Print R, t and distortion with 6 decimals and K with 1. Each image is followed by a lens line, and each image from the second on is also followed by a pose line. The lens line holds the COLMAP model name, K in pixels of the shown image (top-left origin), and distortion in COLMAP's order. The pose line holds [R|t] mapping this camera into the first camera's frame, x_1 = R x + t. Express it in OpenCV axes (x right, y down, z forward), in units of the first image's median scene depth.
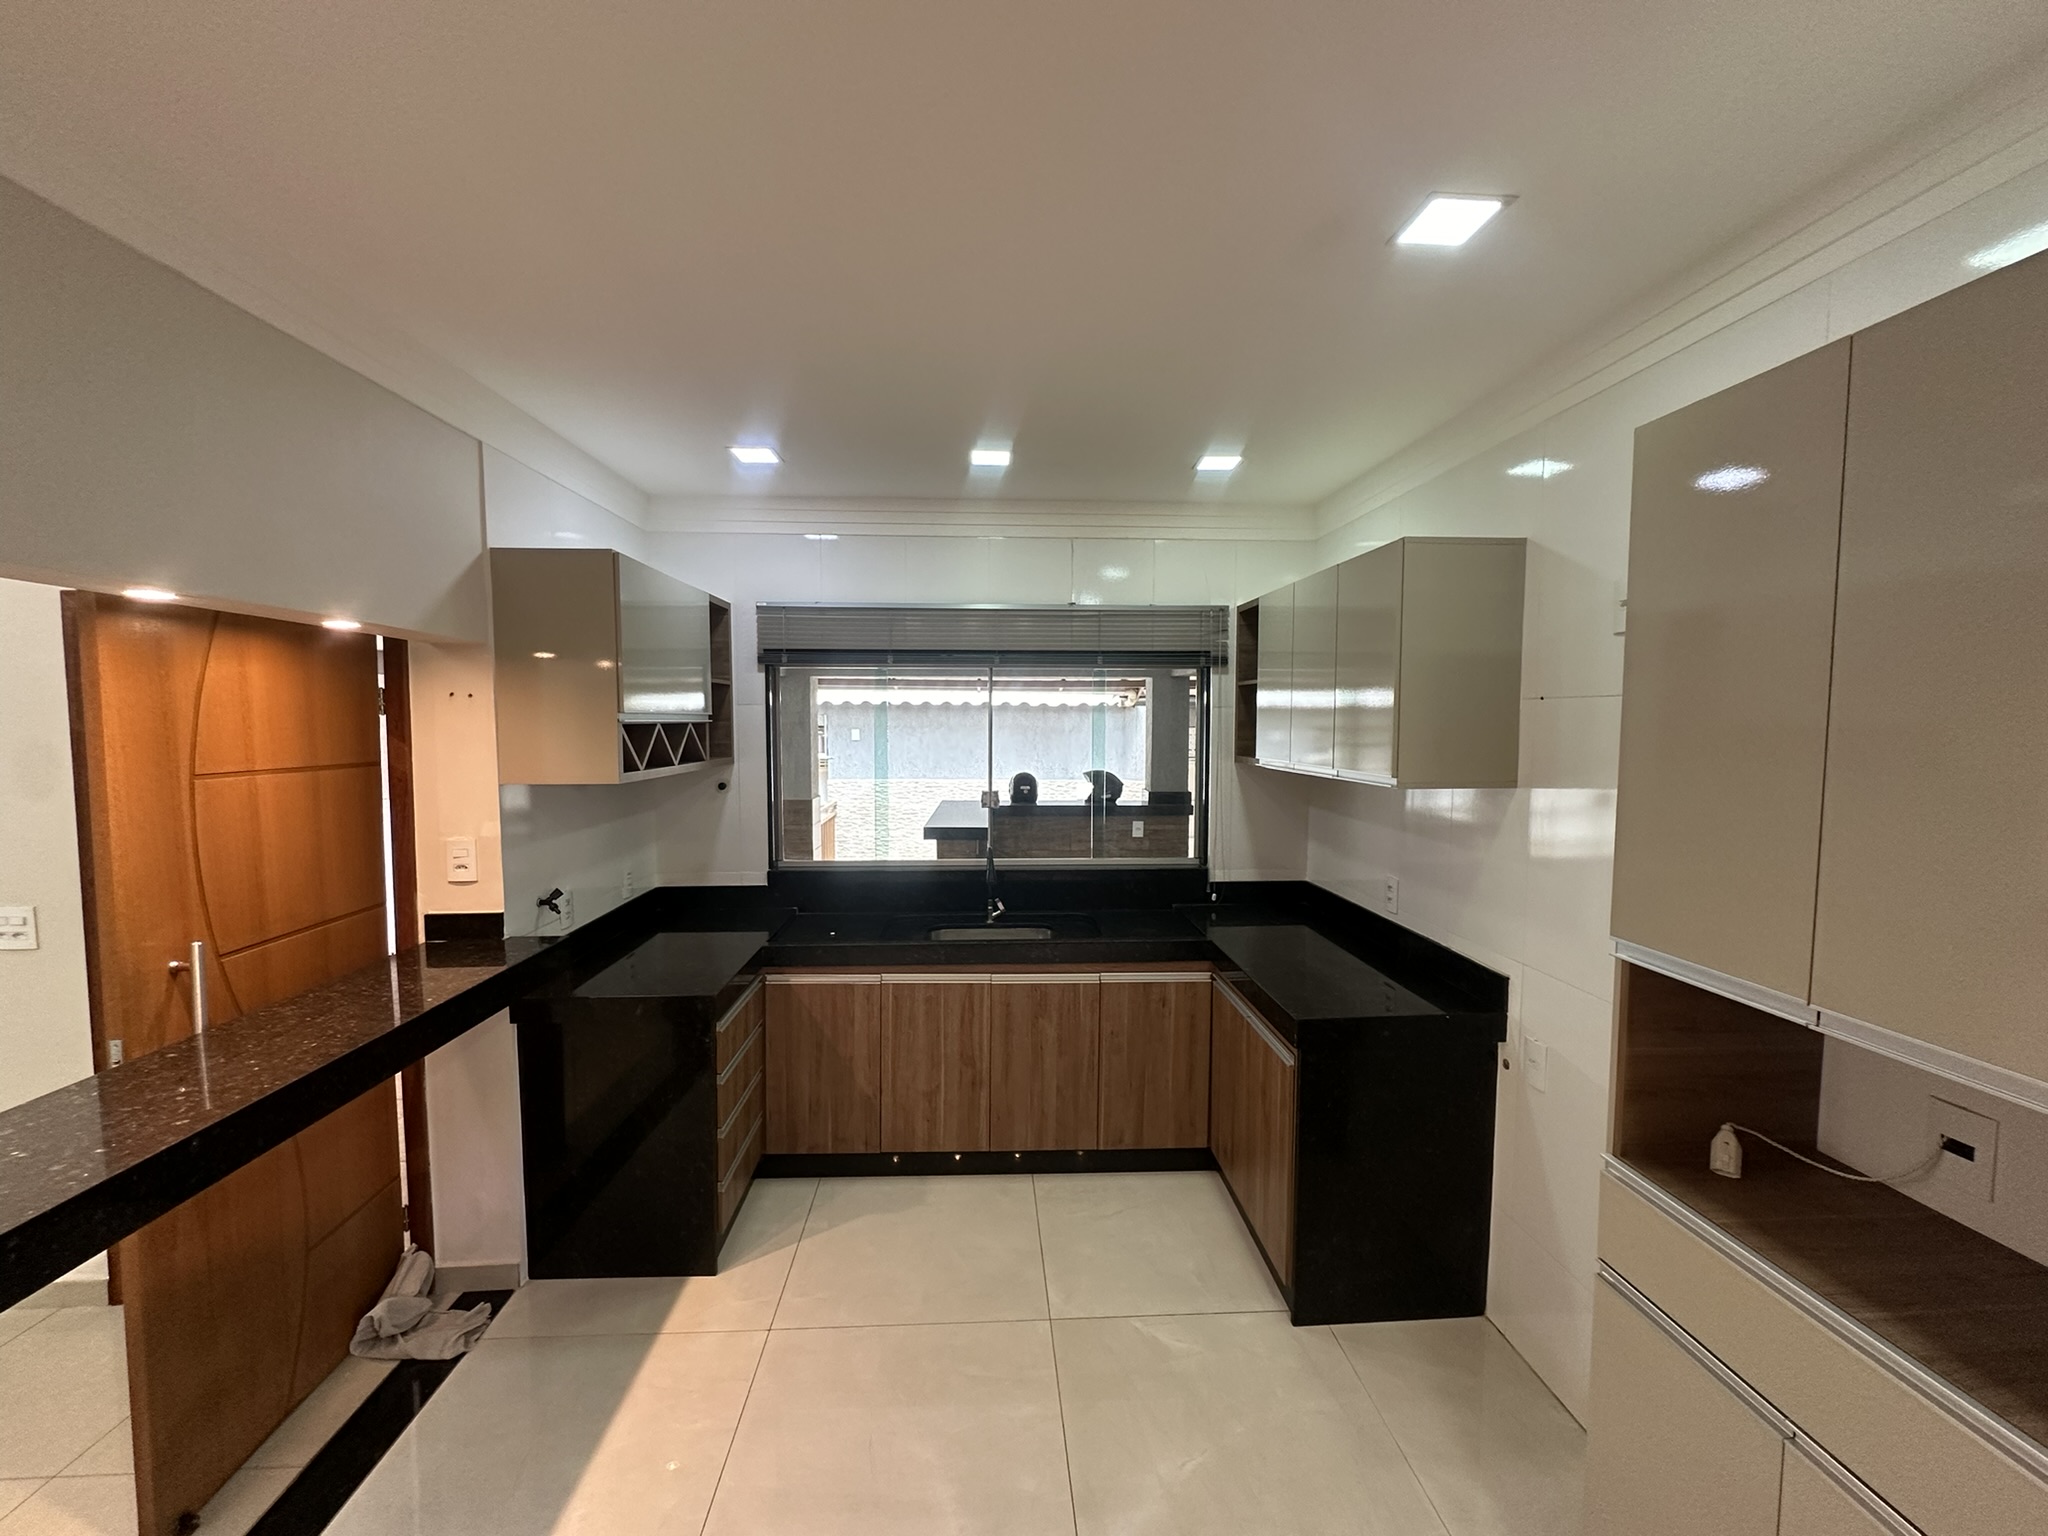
lens RADIAL K [[822.5, 0, 1021.6], [0, 822.5, 767.3], [0, 0, 1]] dist [0.004165, 0.000038]
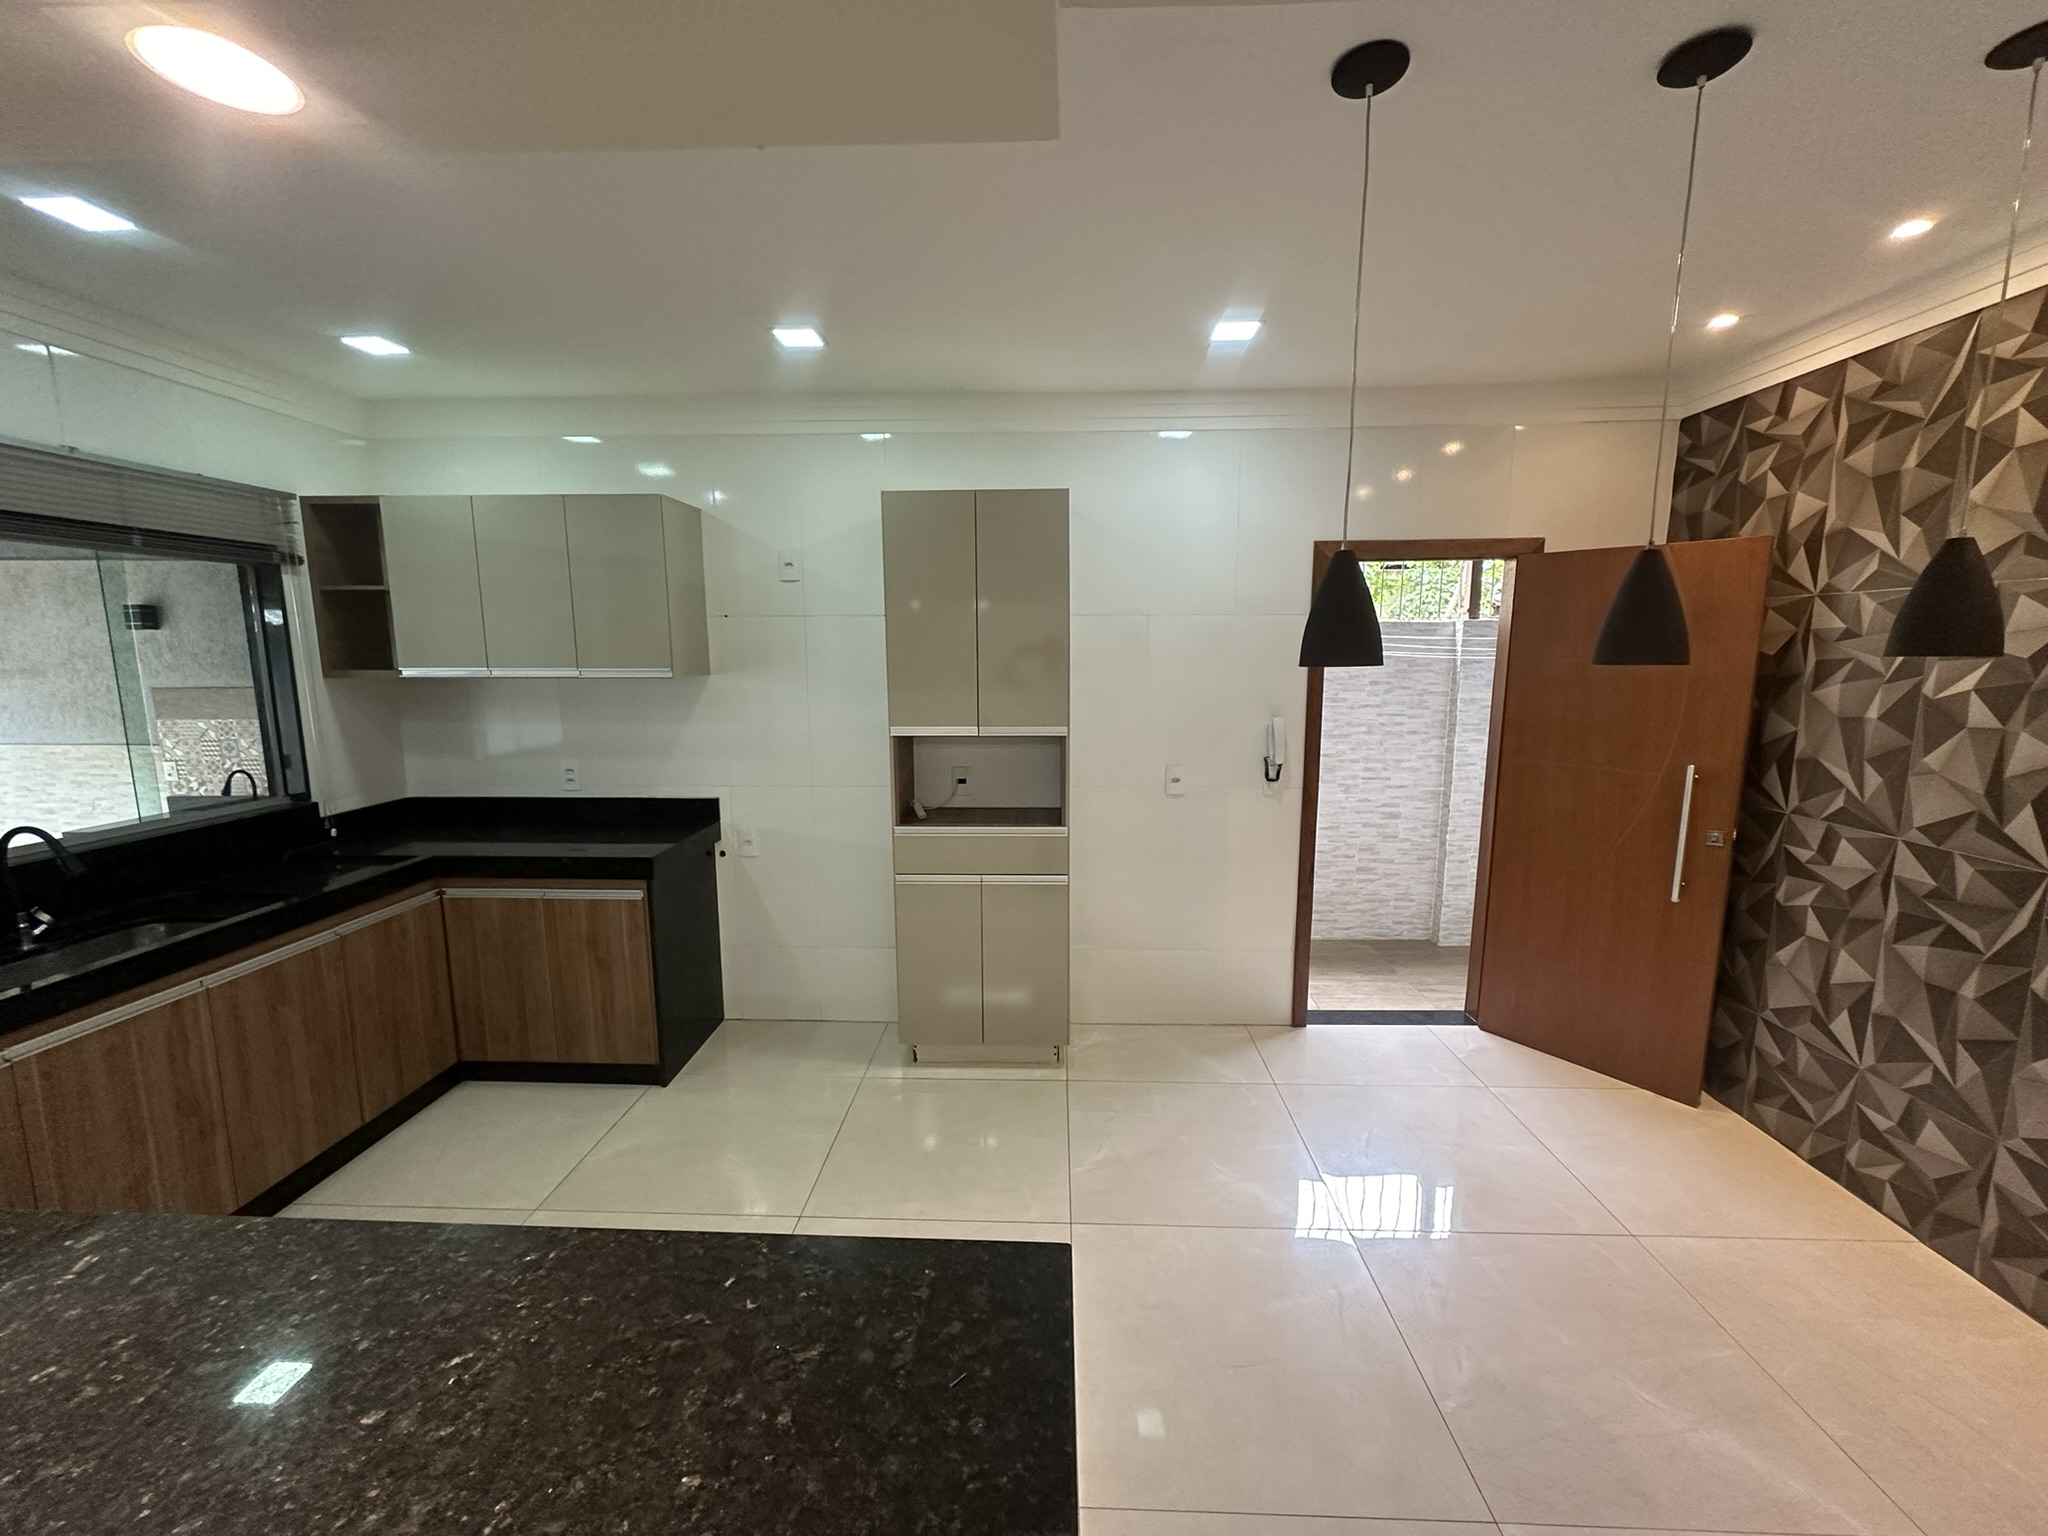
lens RADIAL K [[822.5, 0, 1024.9], [0, 822.5, 767.6], [0, 0, 1]] dist [0.004165, 0.000038]
pose [[0.097624, -0.146817, 0.984334, -0.649278], [0.062311, 0.988020, 0.141187, 0.012403], [-0.993271, 0.047552, 0.105603, 0.197434]]
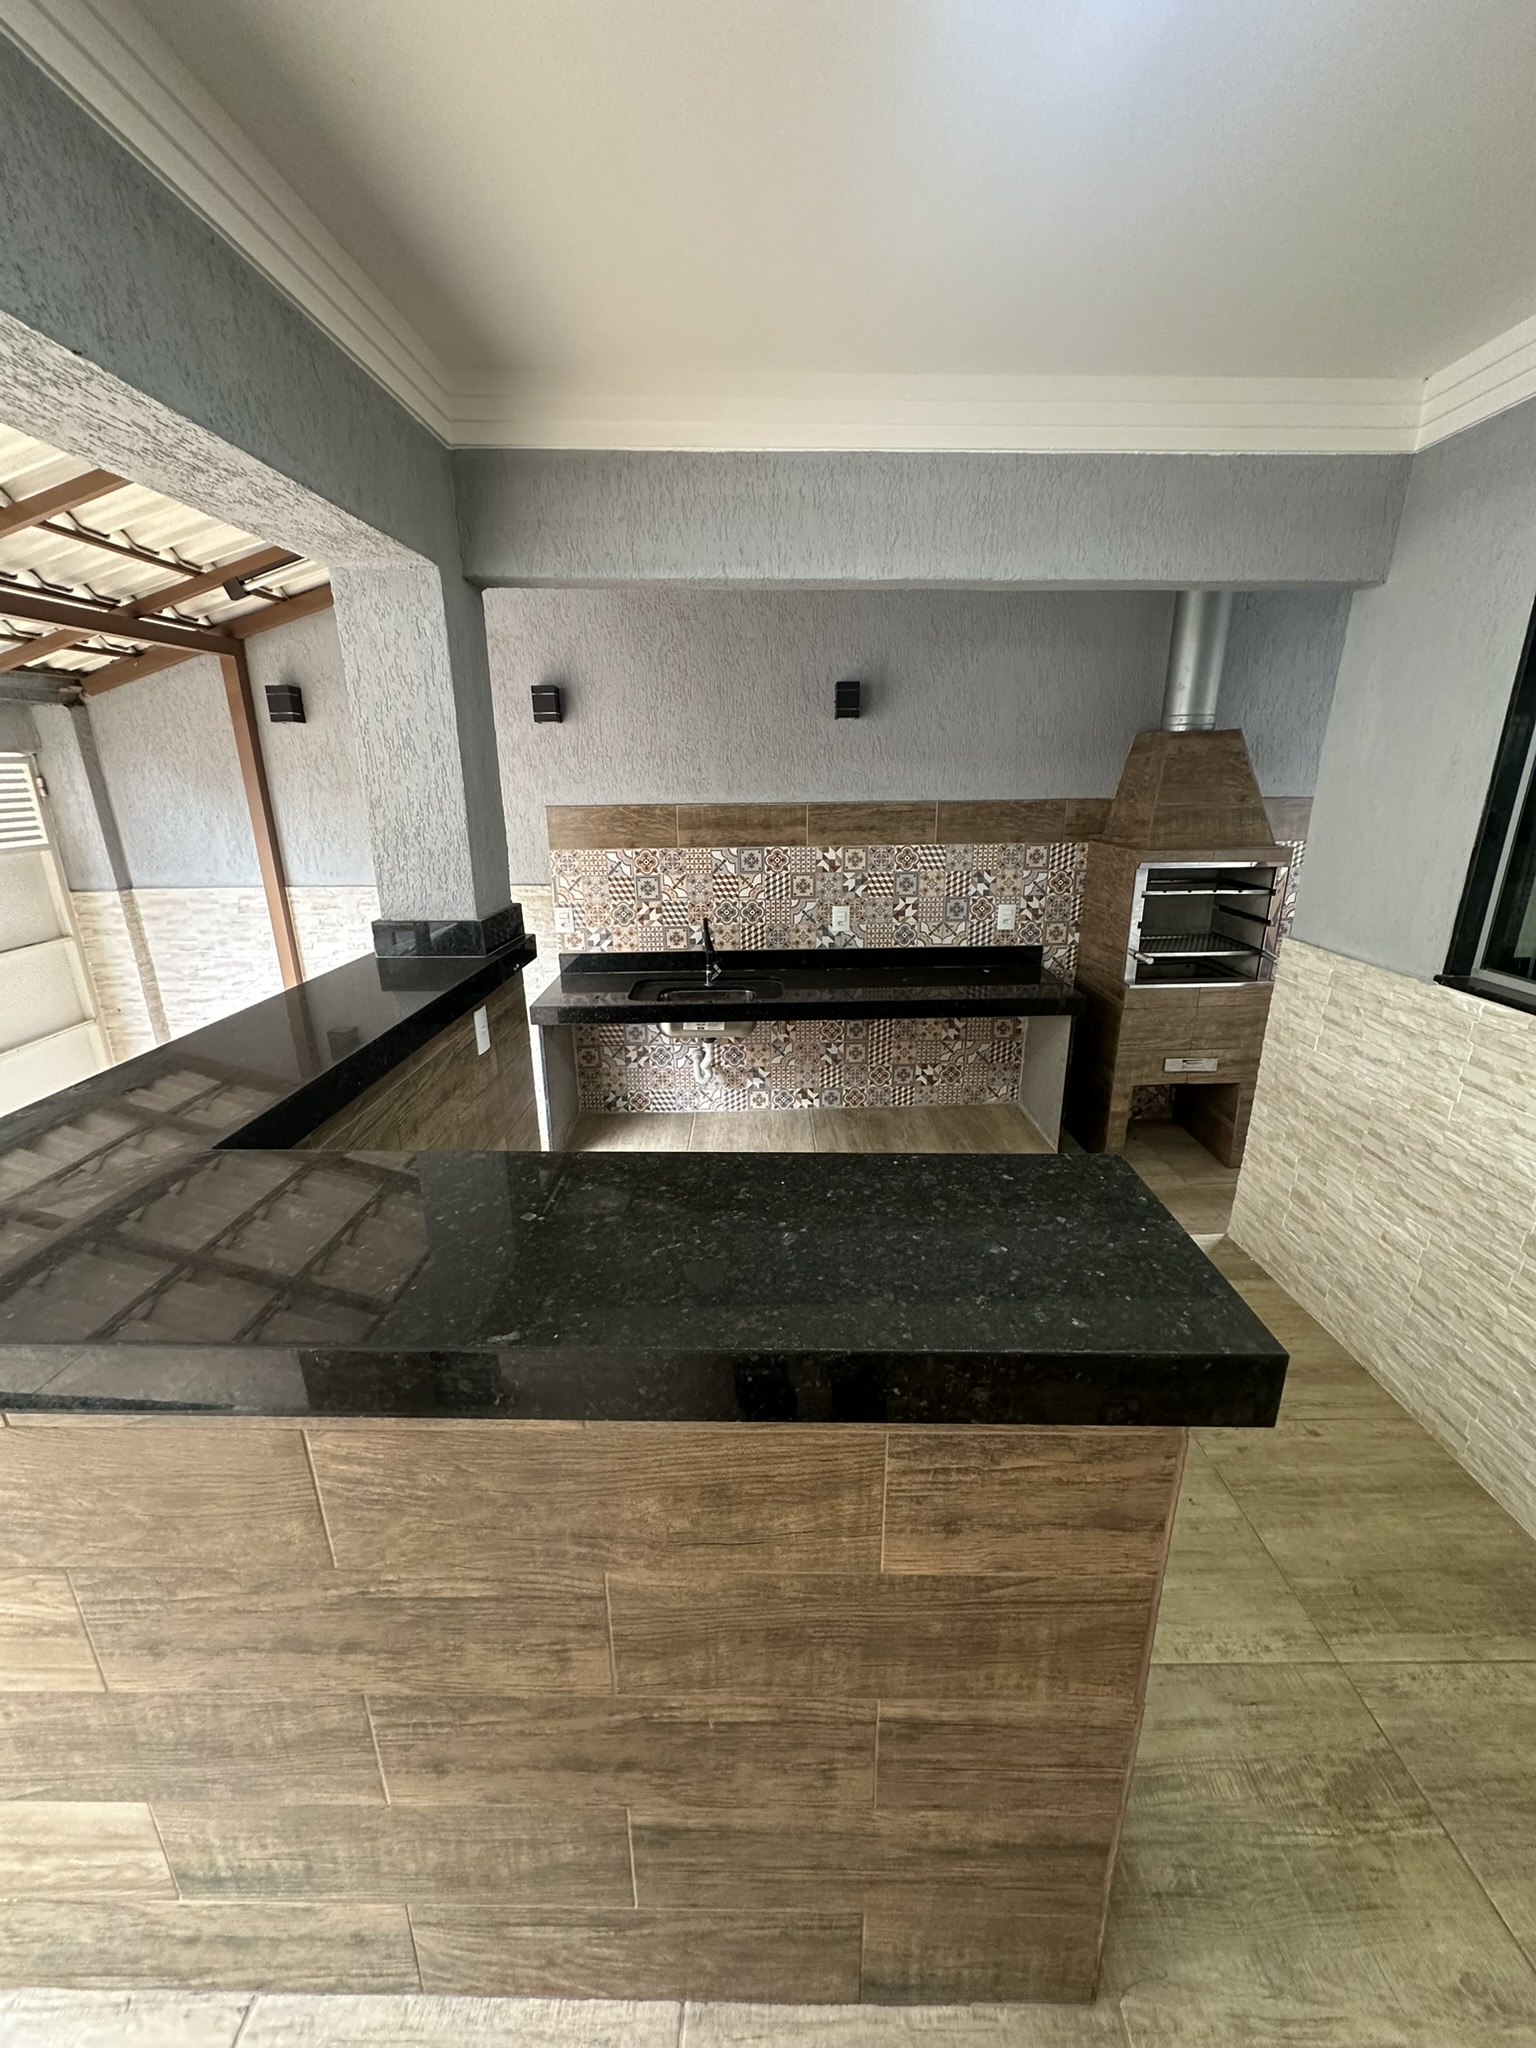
lens RADIAL K [[822.5, 0, 772.1], [0, 822.5, 1030.2], [0, 0, 1]] dist [0.004165, 0.000038]
pose [[0.068093, -0.294696, 0.953162, -0.409426], [0.071169, 0.954380, 0.289989, -0.031584], [-0.995137, 0.048090, 0.085960, 1.617179]]
